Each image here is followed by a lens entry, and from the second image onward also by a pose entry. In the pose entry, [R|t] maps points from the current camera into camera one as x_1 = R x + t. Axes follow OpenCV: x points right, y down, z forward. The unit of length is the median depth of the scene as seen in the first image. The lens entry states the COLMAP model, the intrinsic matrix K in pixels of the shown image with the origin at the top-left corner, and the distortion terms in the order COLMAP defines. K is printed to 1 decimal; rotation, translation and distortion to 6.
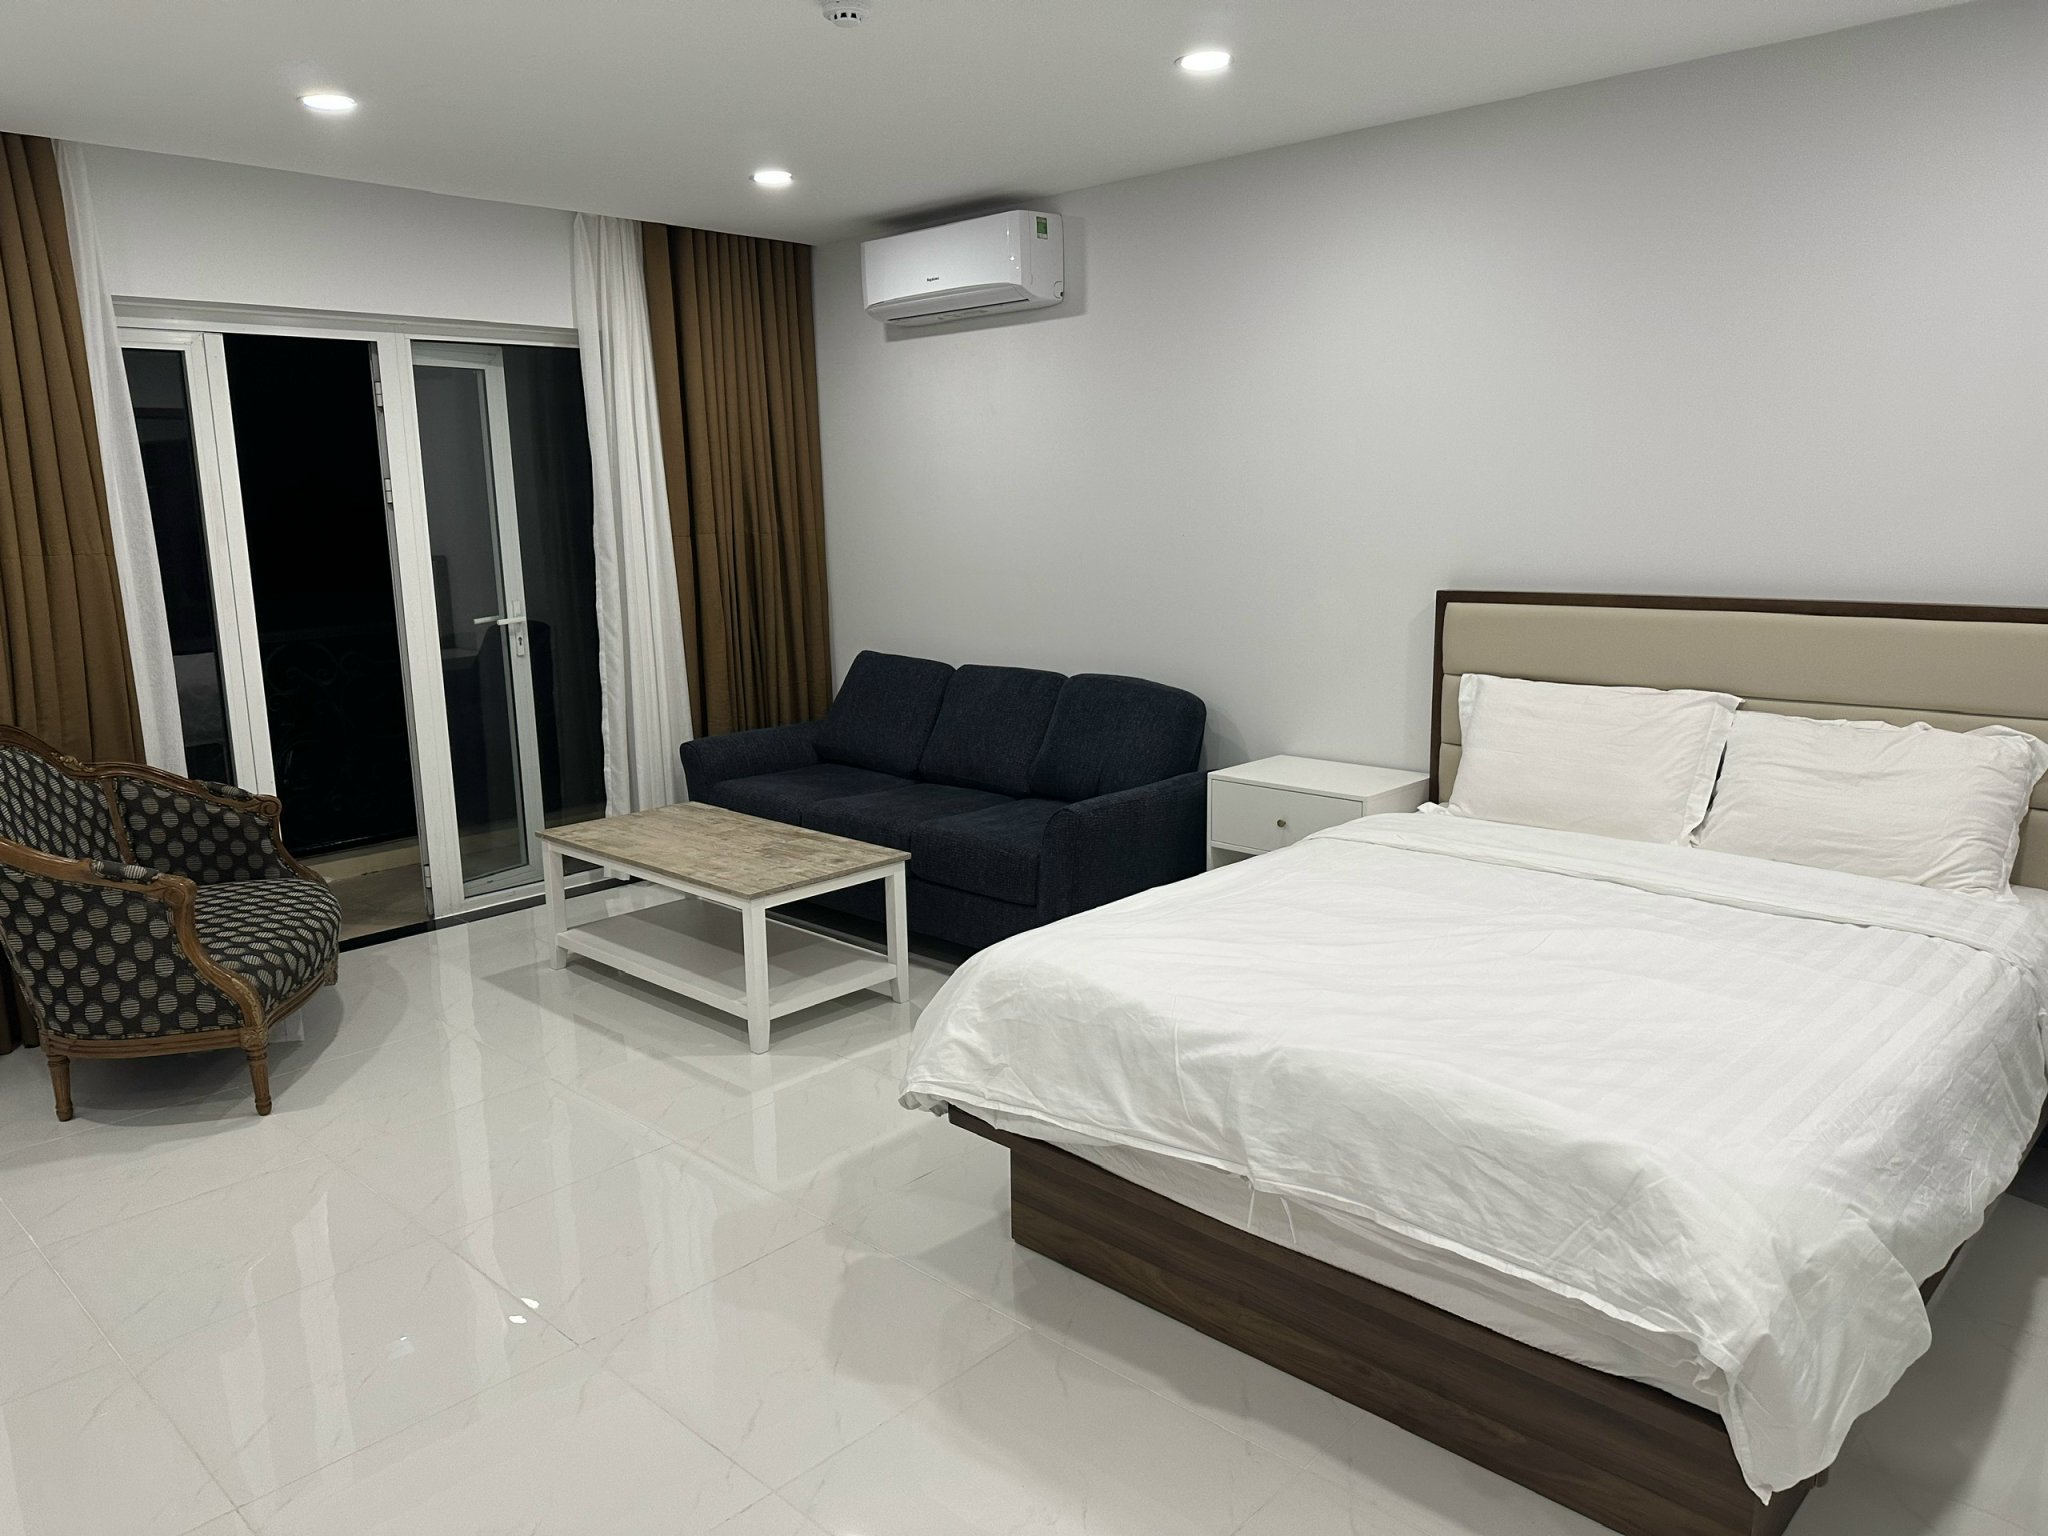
lens RADIAL K [[1440.2, 0, 966.8], [0, 1440.2, 771.3], [0, 0, 1]] dist [0.098370, -0.154800]
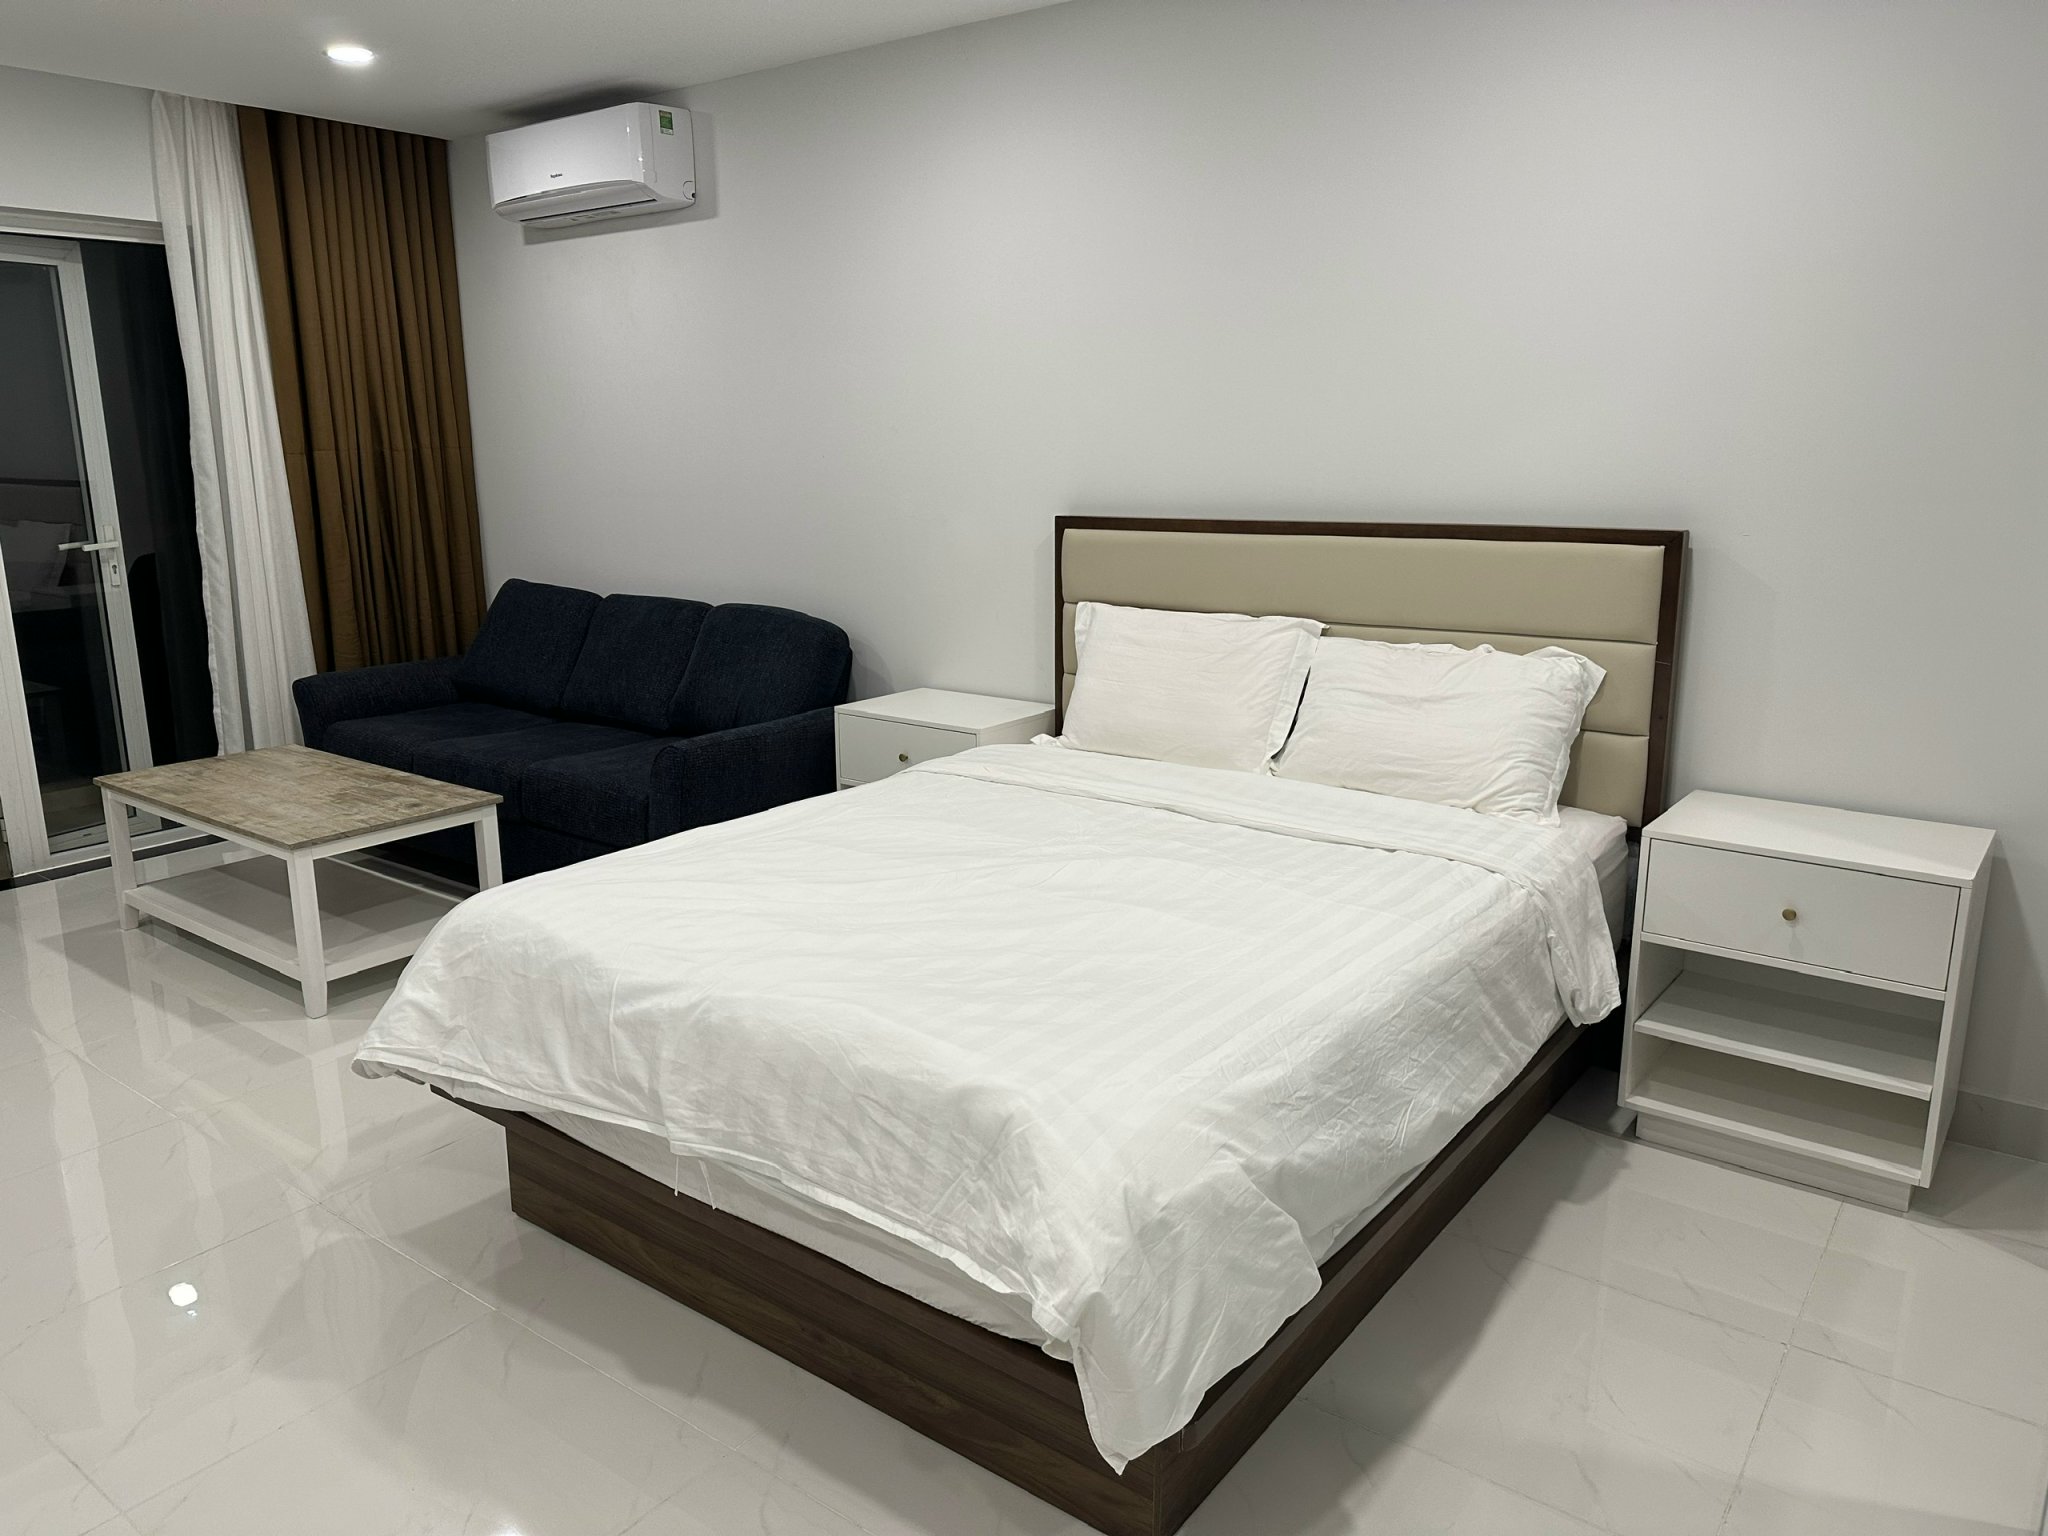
lens RADIAL K [[1434.1, 0, 1024.0], [0, 1434.1, 768.0], [0, 0, 1]] dist [0.006450, -0.035157]
pose [[0.992014, -0.012833, 0.125473, 0.214450], [0.008833, 0.999436, 0.032384, 0.015251], [-0.125818, -0.031017, 0.991568, 0.068261]]
